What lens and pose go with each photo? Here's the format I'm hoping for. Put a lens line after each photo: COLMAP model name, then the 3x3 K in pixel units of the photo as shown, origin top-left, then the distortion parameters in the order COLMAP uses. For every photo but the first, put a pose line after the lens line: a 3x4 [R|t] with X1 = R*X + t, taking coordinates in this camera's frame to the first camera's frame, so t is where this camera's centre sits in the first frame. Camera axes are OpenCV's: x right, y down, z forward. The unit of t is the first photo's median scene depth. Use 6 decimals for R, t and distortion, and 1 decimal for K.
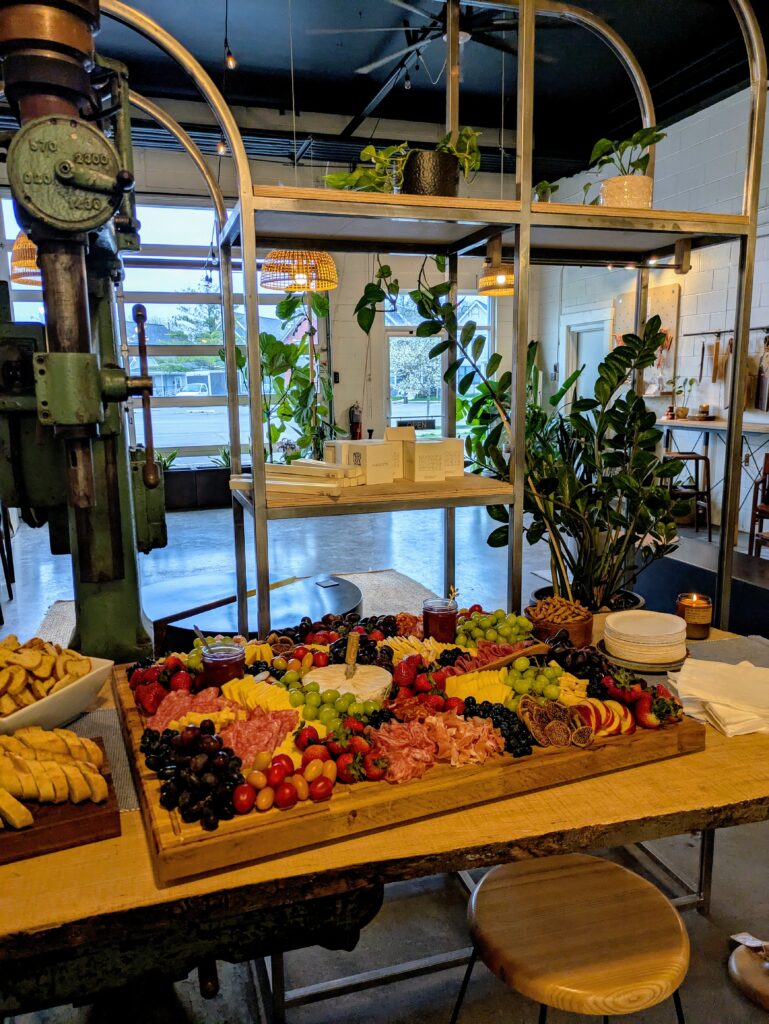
lens RADIAL K [[760.6, 0, 382.6], [0, 760.6, 510.7], [0, 0, 1]] dist [0.035104, -0.025921]
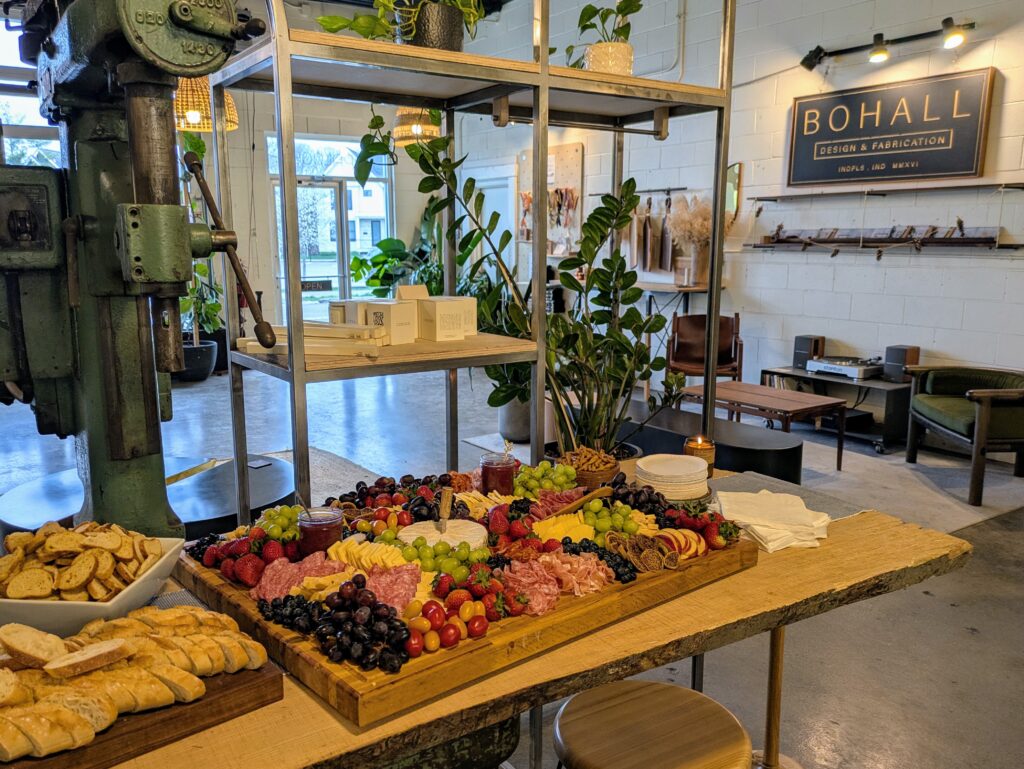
lens RADIAL K [[830.9, 0, 511.9], [0, 830.9, 389.8], [0, 0, 1]] dist [0.032455, -0.022269]
pose [[0.957118, -0.041637, 0.286692, -0.264389], [0.038254, 0.999117, 0.017395, 0.014774], [-0.287163, -0.005682, 0.957865, -0.083745]]
